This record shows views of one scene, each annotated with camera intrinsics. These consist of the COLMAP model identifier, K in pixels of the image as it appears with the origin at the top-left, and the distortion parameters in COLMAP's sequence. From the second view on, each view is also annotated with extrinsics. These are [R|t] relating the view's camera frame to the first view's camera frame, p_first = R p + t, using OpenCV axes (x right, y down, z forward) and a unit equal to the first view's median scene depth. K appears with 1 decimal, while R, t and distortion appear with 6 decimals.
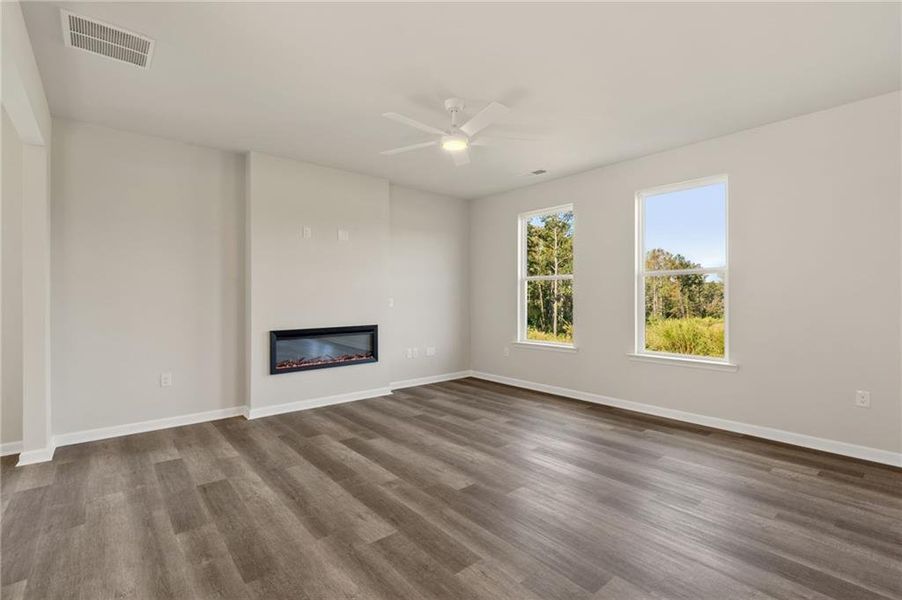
lens RADIAL K [[408.0, 0, 448.9], [0, 408.0, 298.4], [0, 0, 1]] dist [-0.001089, -0.000543]
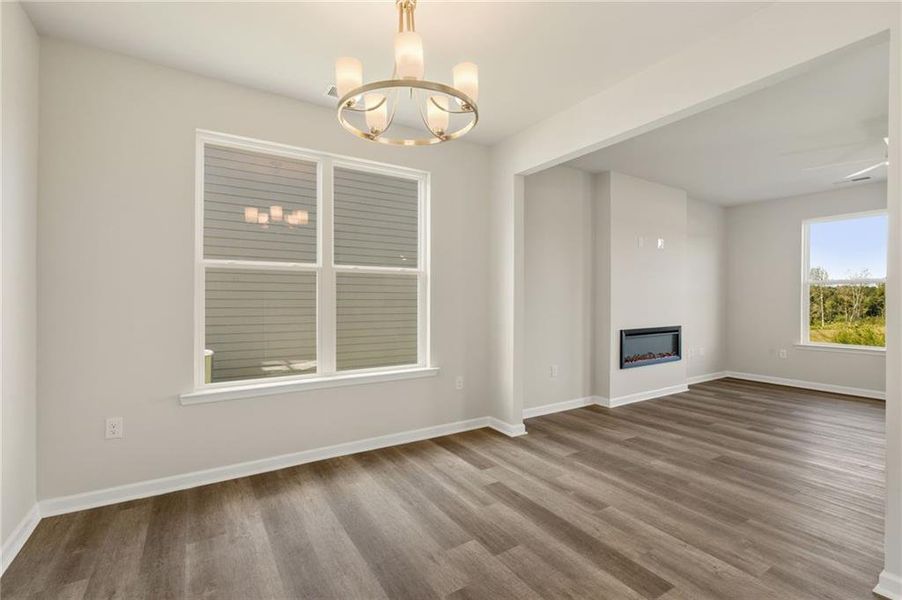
lens RADIAL K [[408.0, 0, 453.4], [0, 408.0, 299.4], [0, 0, 1]] dist [-0.001089, -0.000543]
pose [[0.990860, 0.005724, -0.134770, -0.827567], [-0.005379, 0.999981, 0.002920, -0.005930], [0.134785, -0.002168, 0.990873, -0.195660]]
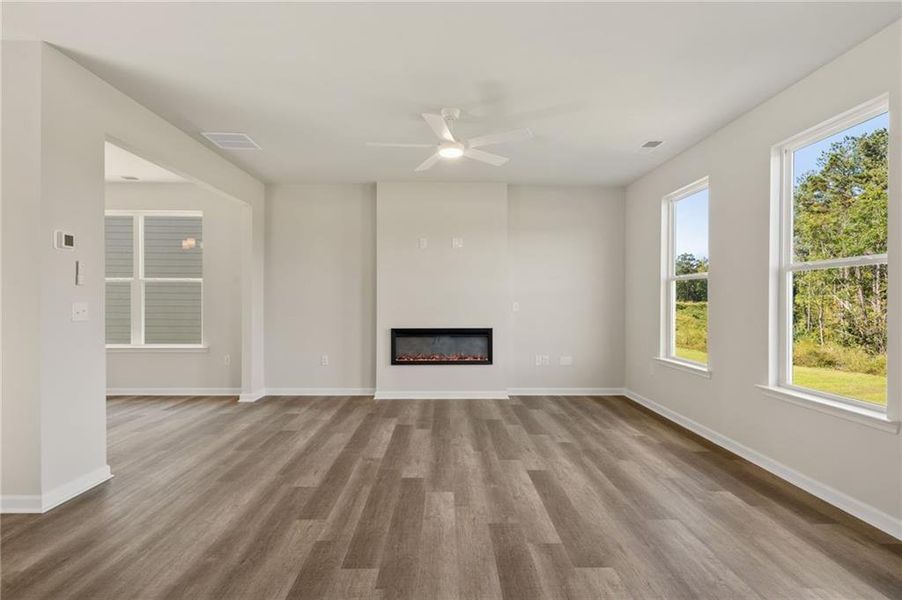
lens RADIAL K [[442.3, 0, 452.6], [0, 442.3, 302.7], [0, 0, 1]] dist [0.002056, 0.000021]
pose [[0.780004, 0.007029, -0.625735, 0.577062], [-0.006425, 0.999974, 0.003223, -0.002364], [0.625742, 0.001506, 0.780029, 0.106444]]
